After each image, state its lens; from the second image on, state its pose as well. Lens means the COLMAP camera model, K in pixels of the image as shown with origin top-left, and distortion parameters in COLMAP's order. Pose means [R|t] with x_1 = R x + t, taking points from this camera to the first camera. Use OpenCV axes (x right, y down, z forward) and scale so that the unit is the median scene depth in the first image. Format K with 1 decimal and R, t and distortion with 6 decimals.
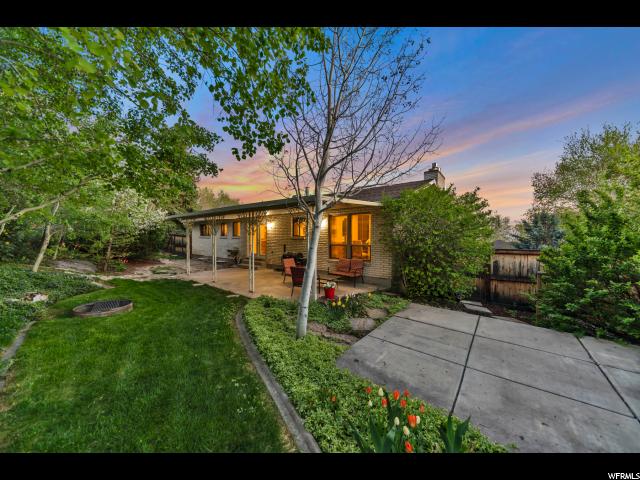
lens RADIAL K [[249.7, 0, 320.0], [0, 249.7, 240.0], [0, 0, 1]] dist [0.001363, 0.000054]
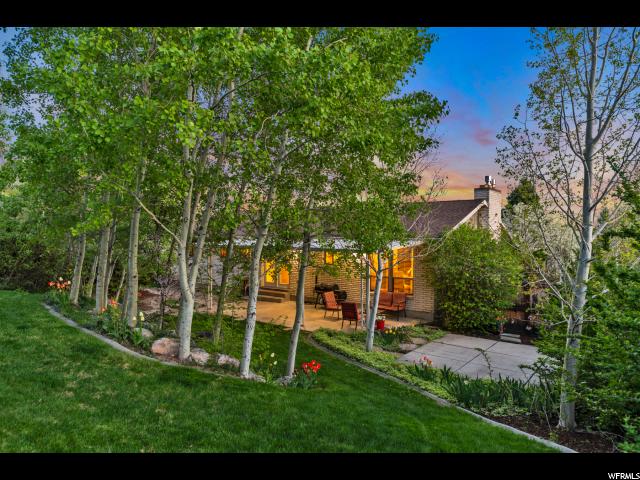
lens RADIAL K [[442.1, 0, 320.0], [0, 442.1, 240.0], [0, 0, 1]] dist [-0.003150, -0.000228]
pose [[0.999968, -0.006073, -0.005240, -0.138392], [0.006032, 0.999951, -0.007863, -0.106860], [0.005287, 0.007831, 0.999955, -0.664993]]
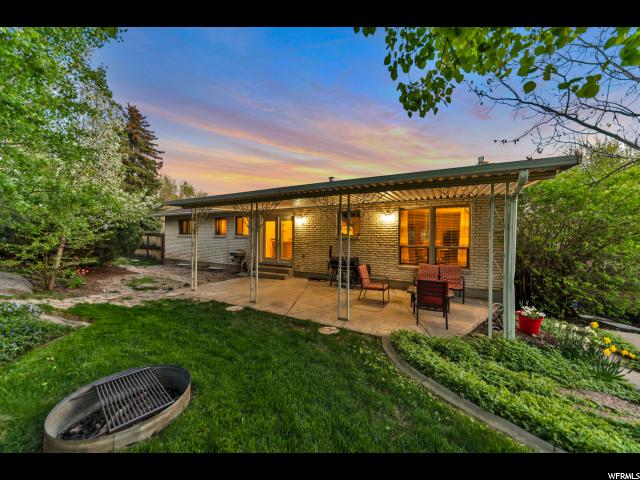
lens RADIAL K [[249.7, 0, 320.0], [0, 249.7, 240.0], [0, 0, 1]] dist [0.001363, 0.000054]
pose [[0.980710, 0.009675, 0.195231, -0.398308], [-0.007705, 0.999911, -0.010850, 0.010733], [-0.195319, 0.009137, 0.980697, 0.336669]]
